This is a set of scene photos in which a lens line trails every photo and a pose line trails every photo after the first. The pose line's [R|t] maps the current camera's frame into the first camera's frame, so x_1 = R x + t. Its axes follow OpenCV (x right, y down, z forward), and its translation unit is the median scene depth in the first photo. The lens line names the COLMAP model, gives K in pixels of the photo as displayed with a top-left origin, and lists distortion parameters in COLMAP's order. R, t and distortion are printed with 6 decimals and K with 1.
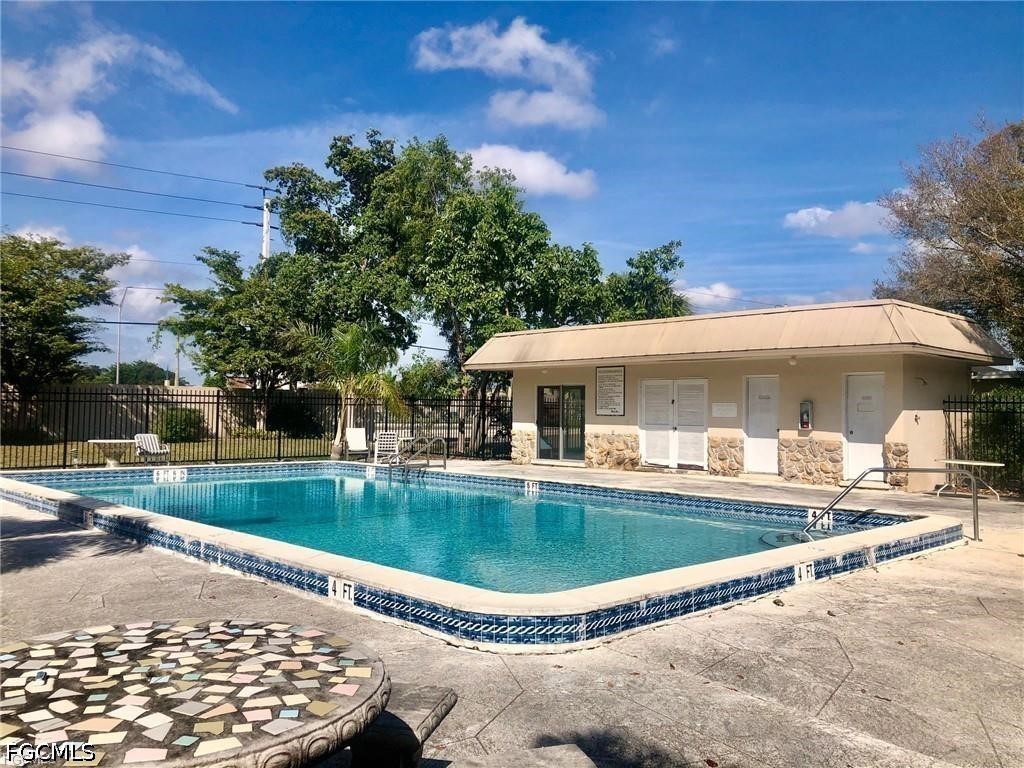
lens RADIAL K [[901.0, 0, 466.0], [0, 901.0, 386.3], [0, 0, 1]] dist [0.000454, -0.002544]
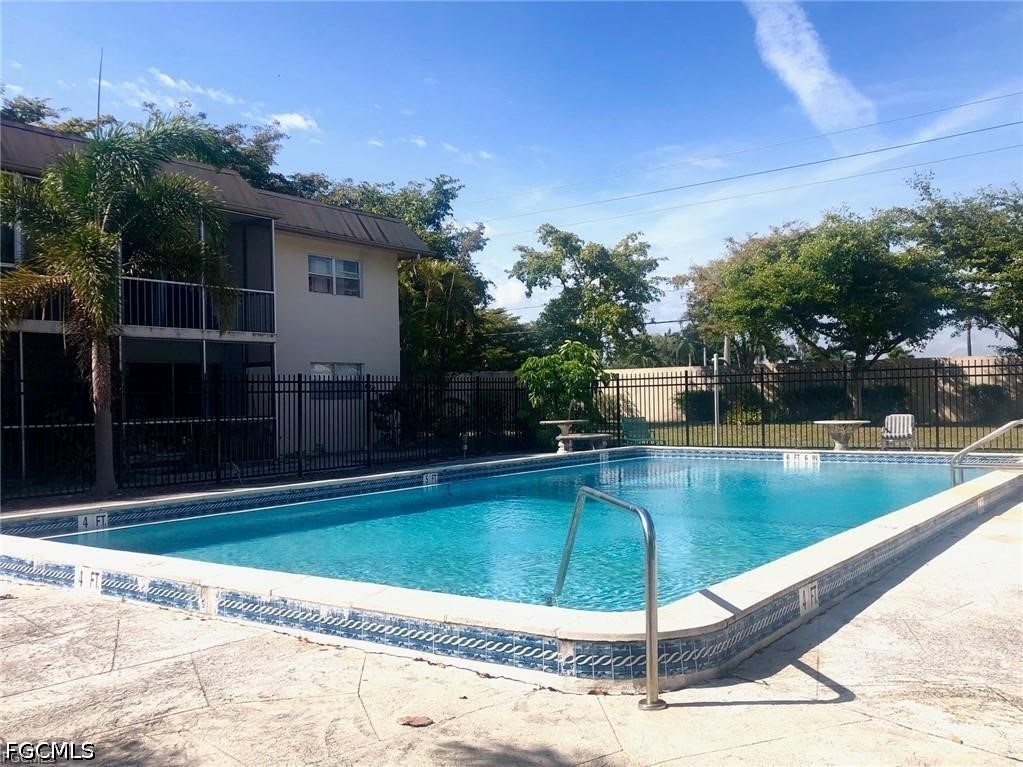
lens RADIAL K [[900.1, 0, 465.6], [0, 900.1, 385.8], [0, 0, 1]] dist [0.000454, -0.002544]
pose [[0.212739, -0.023360, -0.976830, 1.198838], [0.045766, 0.998855, -0.013920, 0.043850], [0.976037, -0.041744, 0.213565, 1.078433]]
